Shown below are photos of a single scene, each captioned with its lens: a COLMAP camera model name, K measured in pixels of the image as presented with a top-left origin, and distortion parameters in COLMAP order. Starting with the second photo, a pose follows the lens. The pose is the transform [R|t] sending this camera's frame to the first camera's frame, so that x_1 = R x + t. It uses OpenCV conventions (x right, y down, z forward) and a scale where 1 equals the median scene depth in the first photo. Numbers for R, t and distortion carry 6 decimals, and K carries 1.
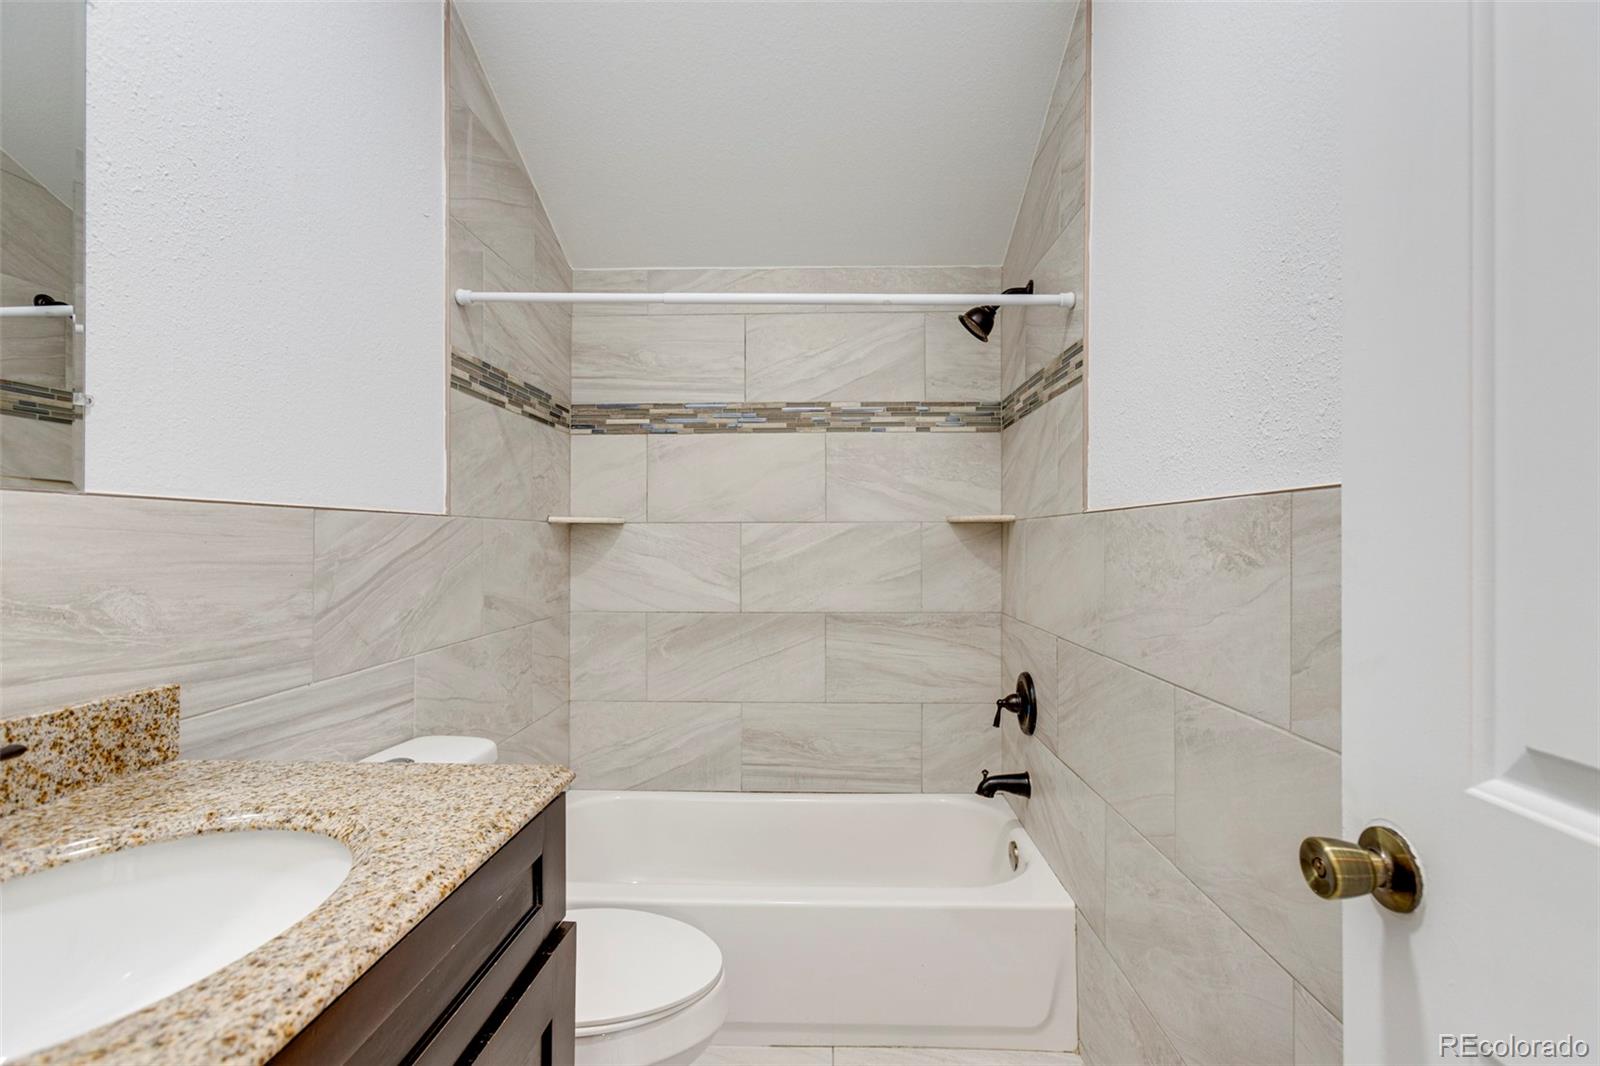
lens RADIAL K [[725.3, 0, 800.2], [0, 725.3, 536.2], [0, 0, 1]] dist [-0.027137, 0.022004]
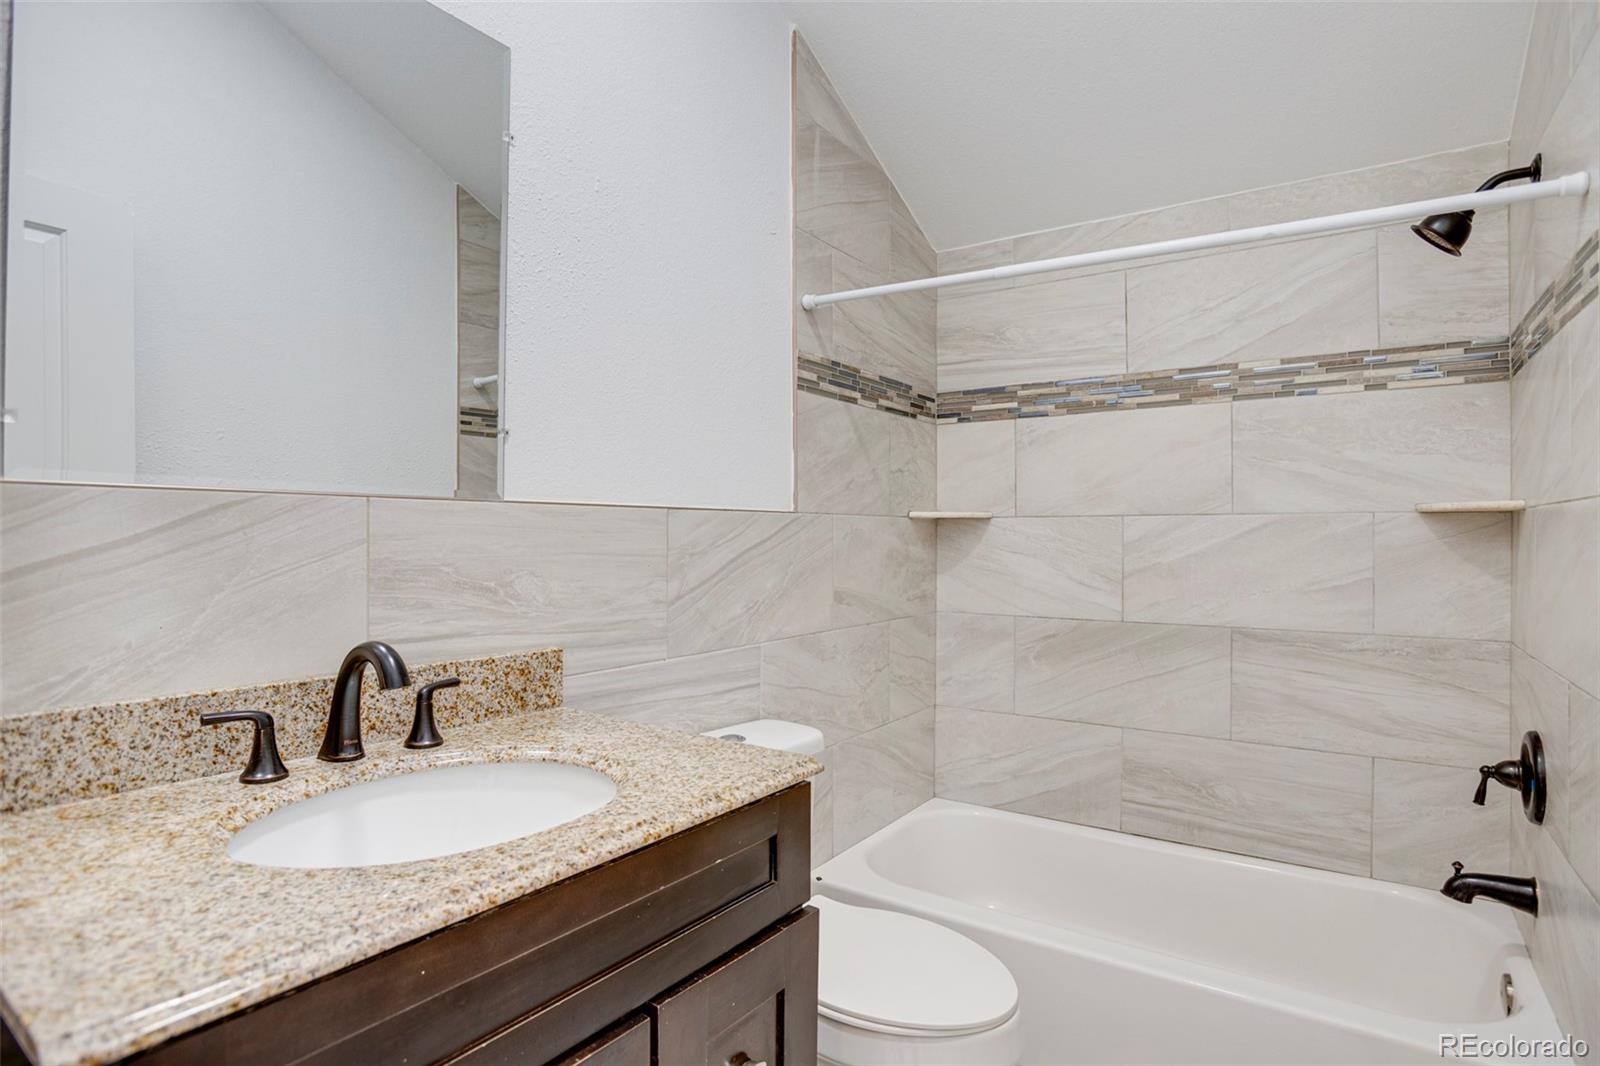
lens RADIAL K [[808.8, 0, 800.0], [0, 808.8, 533.0], [0, 0, 1]] dist [-0.081243, 0.033963]
pose [[0.839676, -0.000422, -0.543087, 0.118913], [0.001154, 0.999999, 0.001007, -0.000002], [0.543086, -0.001472, 0.839676, 0.015220]]
